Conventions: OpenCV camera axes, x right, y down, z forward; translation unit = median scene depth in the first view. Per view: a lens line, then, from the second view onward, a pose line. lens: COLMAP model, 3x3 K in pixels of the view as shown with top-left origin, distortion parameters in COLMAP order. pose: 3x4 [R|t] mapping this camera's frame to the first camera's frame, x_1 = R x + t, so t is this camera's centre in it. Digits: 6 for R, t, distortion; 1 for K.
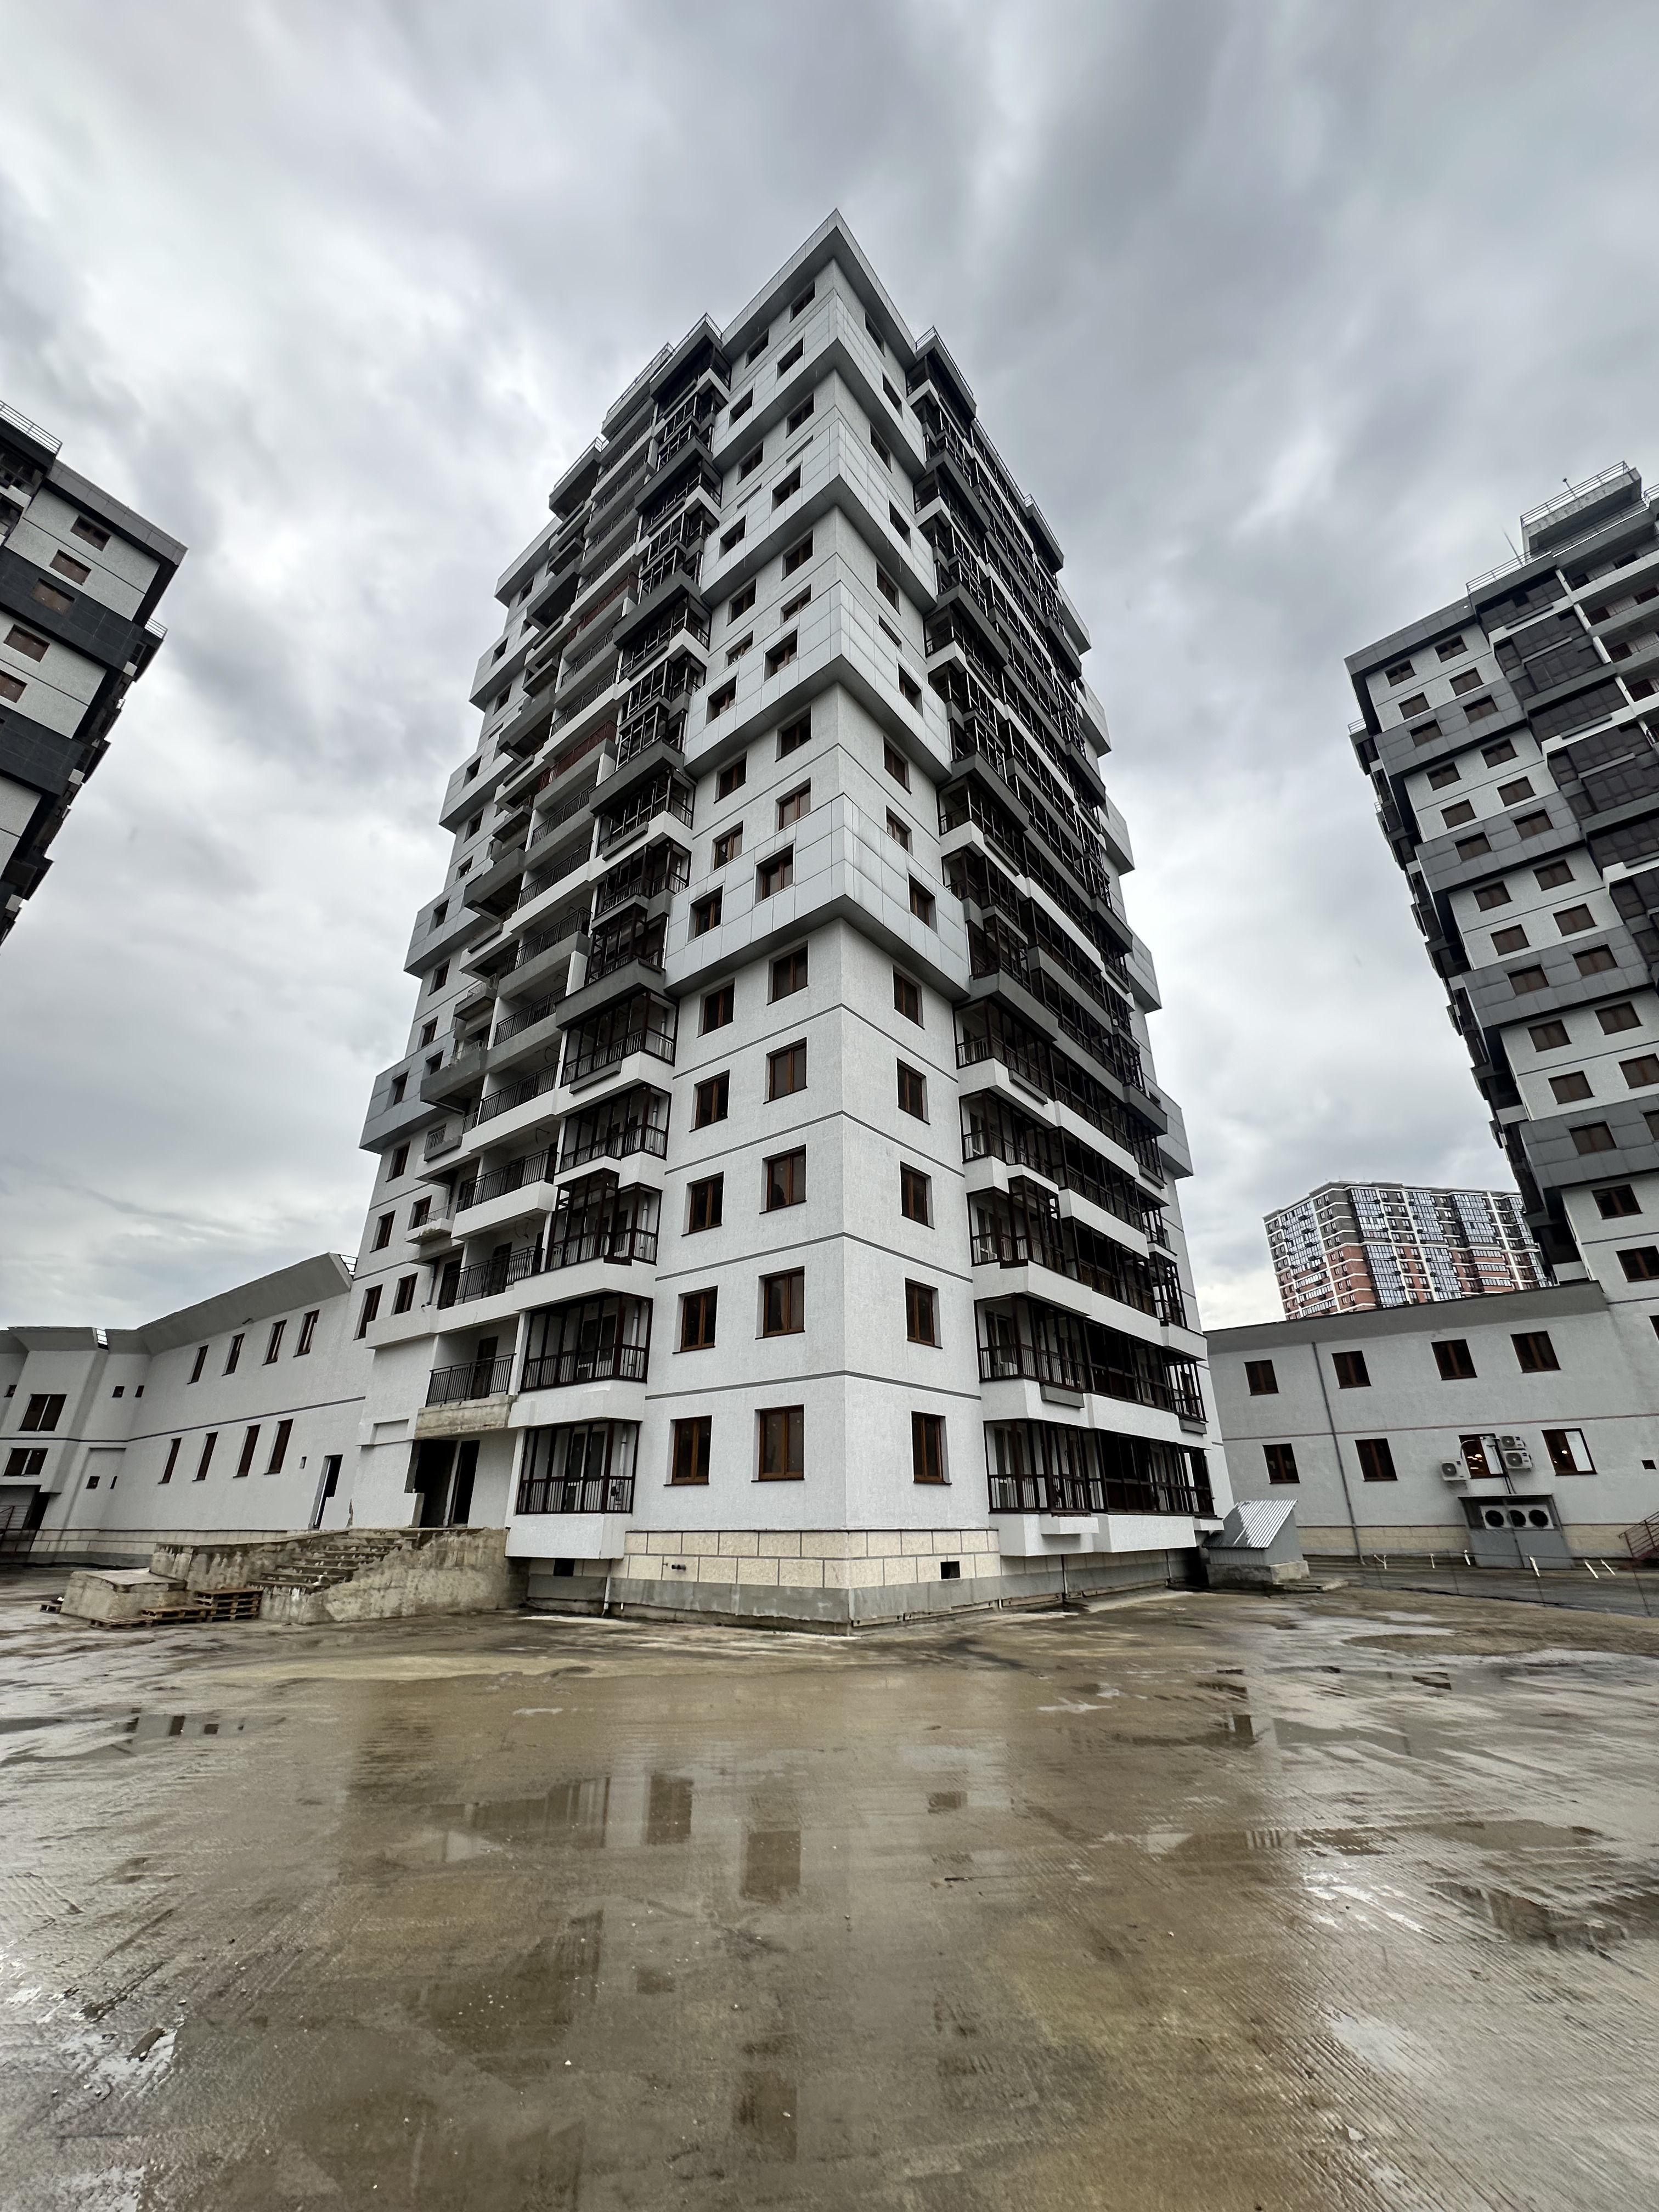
lens RADIAL K [[878.4, 0, 815.9], [0, 878.4, 1107.9], [0, 0, 1]] dist [-0.002658, -0.000117]
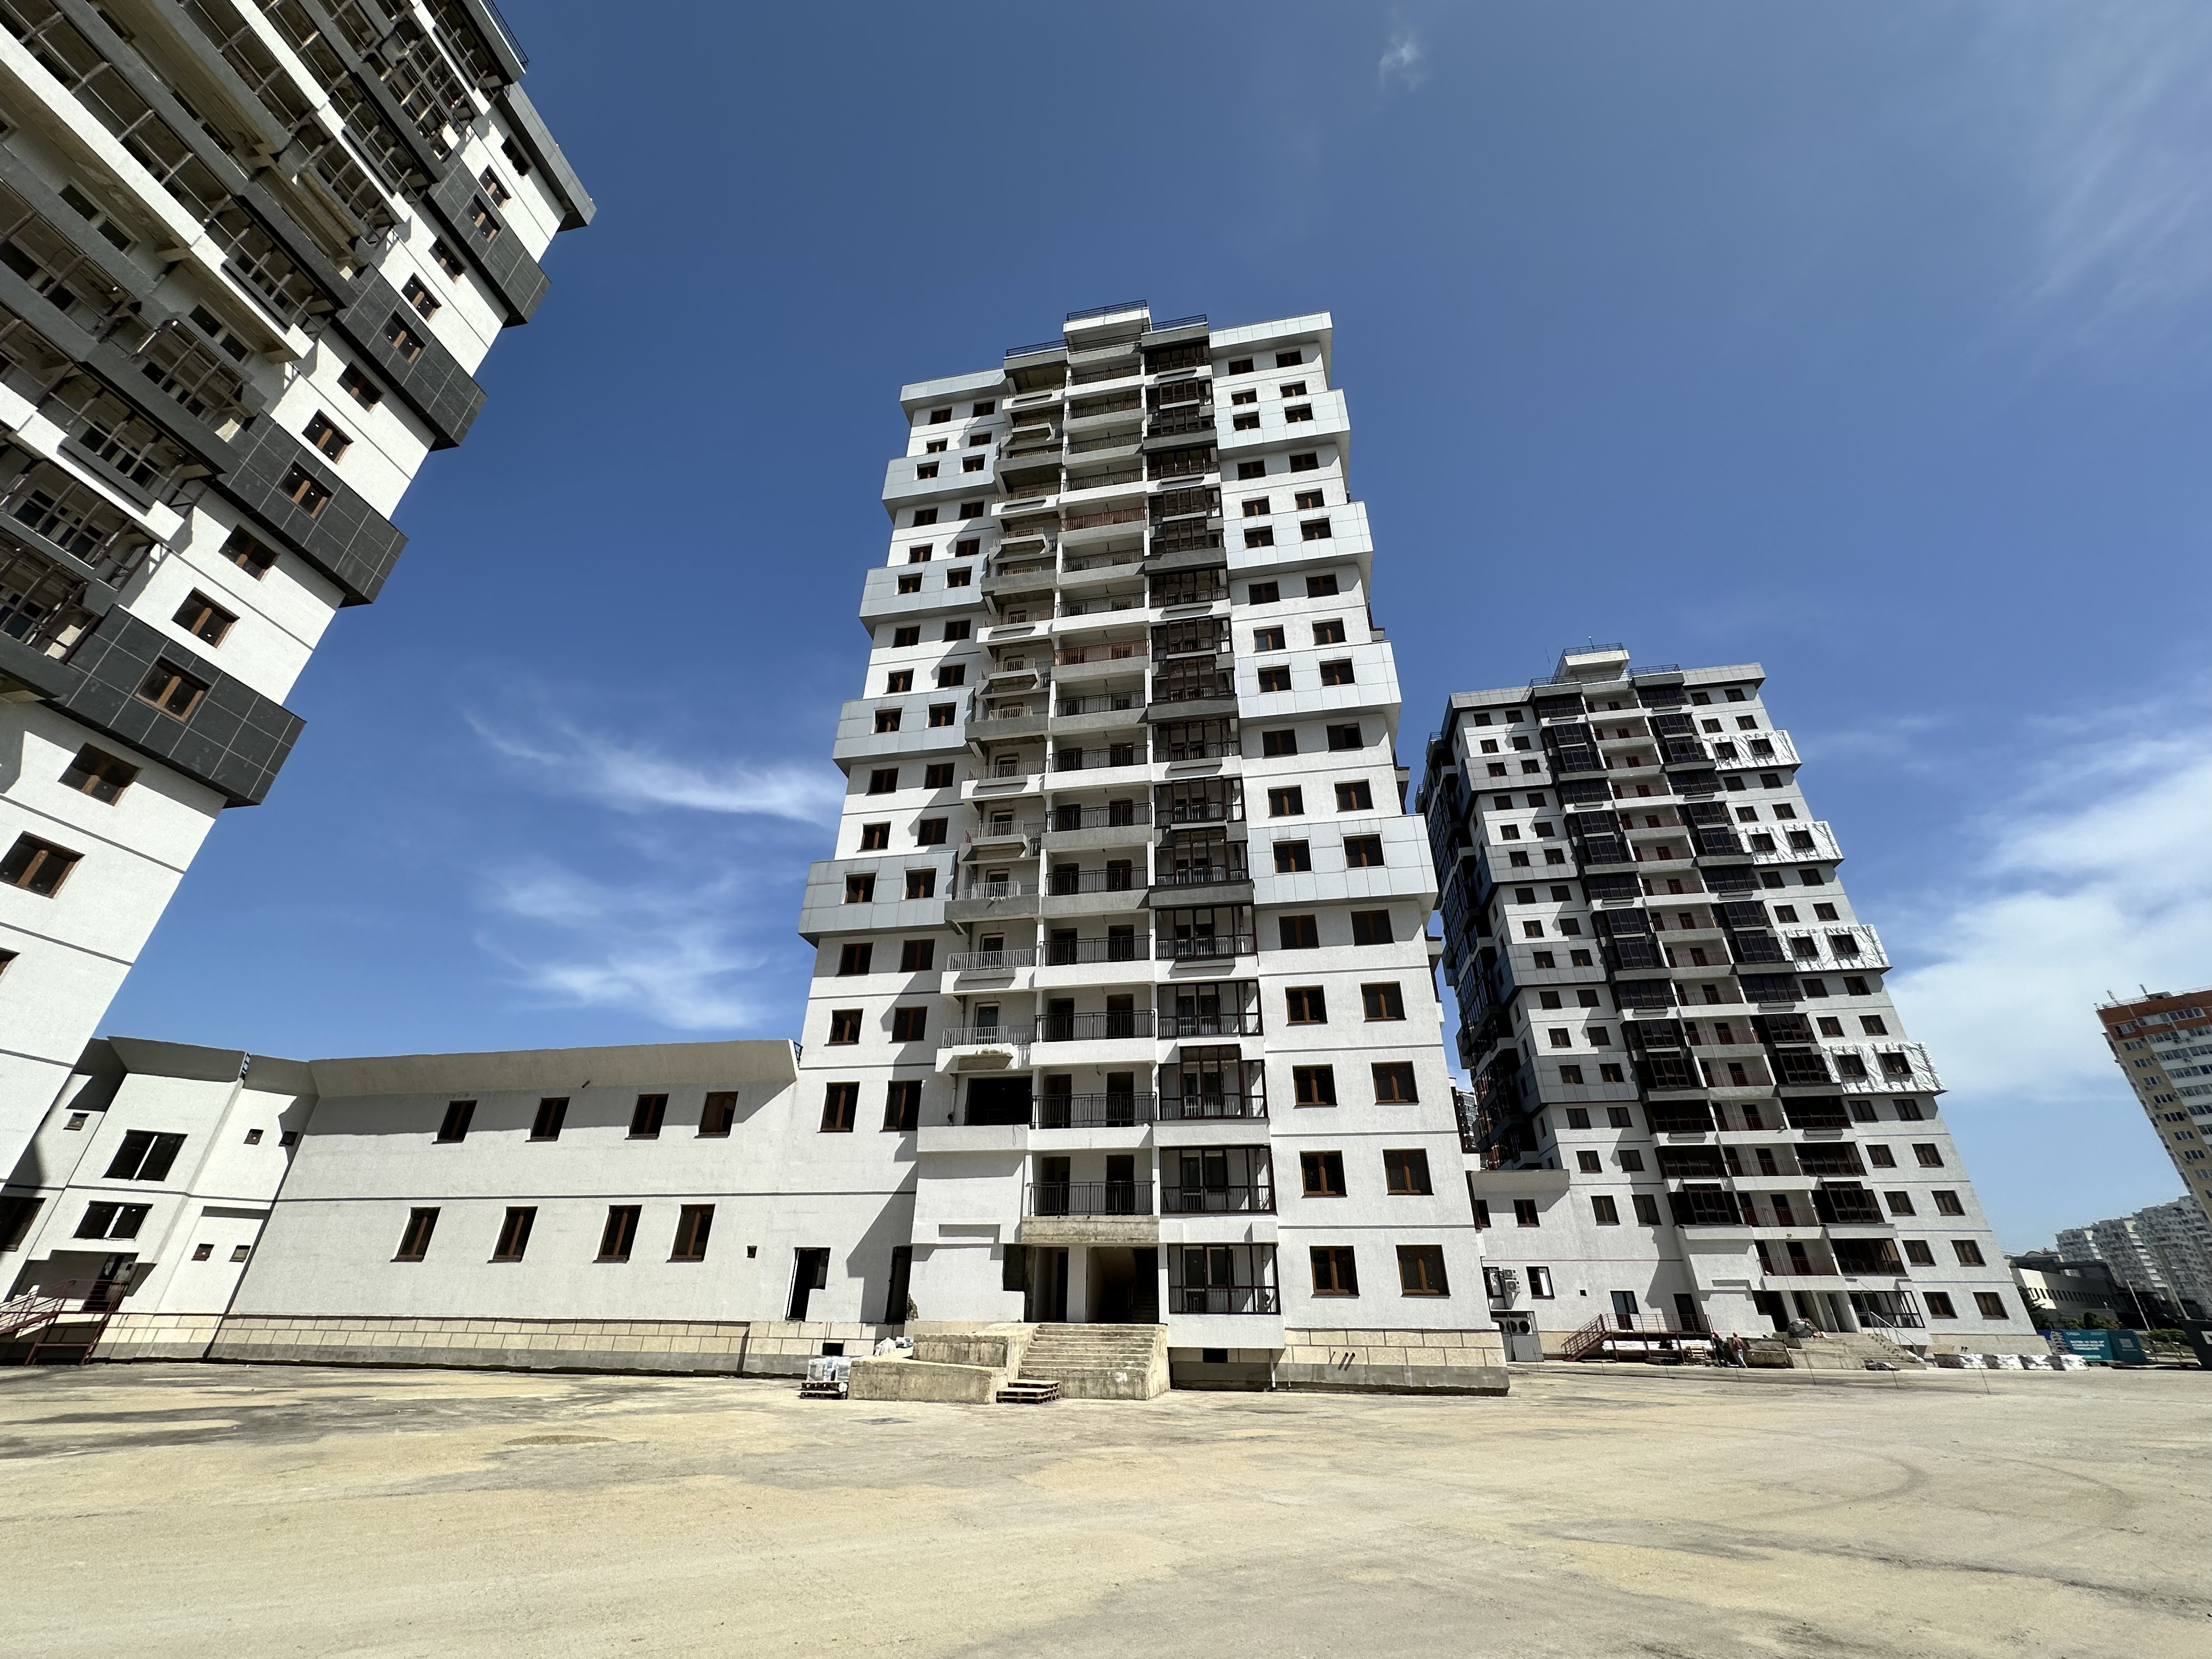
lens RADIAL K [[886.9, 0, 1105.2], [0, 886.9, 833.2], [0, 0, 1]] dist [-0.003100, 0.000543]
pose [[0.877700, 0.244463, 0.412165, -0.811113], [-0.218217, 0.969634, -0.110418, -0.037403], [-0.426642, 0.006972, 0.904394, -0.094535]]
